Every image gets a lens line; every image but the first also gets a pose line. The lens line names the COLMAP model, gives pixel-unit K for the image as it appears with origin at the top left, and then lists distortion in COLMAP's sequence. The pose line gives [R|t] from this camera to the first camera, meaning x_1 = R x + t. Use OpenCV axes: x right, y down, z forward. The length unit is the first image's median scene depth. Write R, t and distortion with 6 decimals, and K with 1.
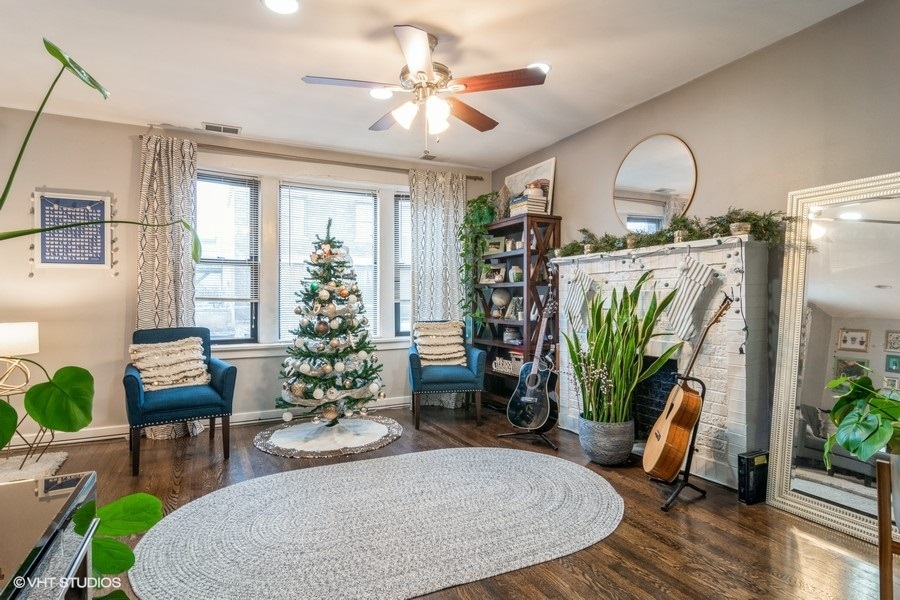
lens RADIAL K [[476.3, 0, 447.4], [0, 476.3, 296.7], [0, 0, 1]] dist [-0.005811, 0.003090]
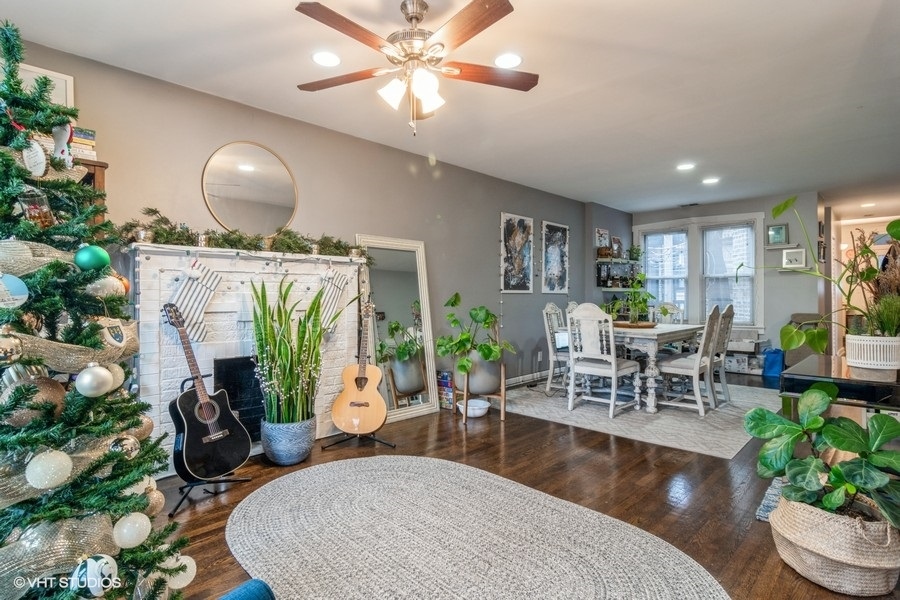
lens RADIAL K [[476.3, 0, 448.3], [0, 476.3, 298.3], [0, 0, 1]] dist [-0.005811, 0.003090]
pose [[-0.336839, 0.001278, 0.941561, -0.618849], [-0.000463, 0.999999, -0.001523, 0.000777], [-0.941562, -0.000949, -0.336838, 0.861568]]
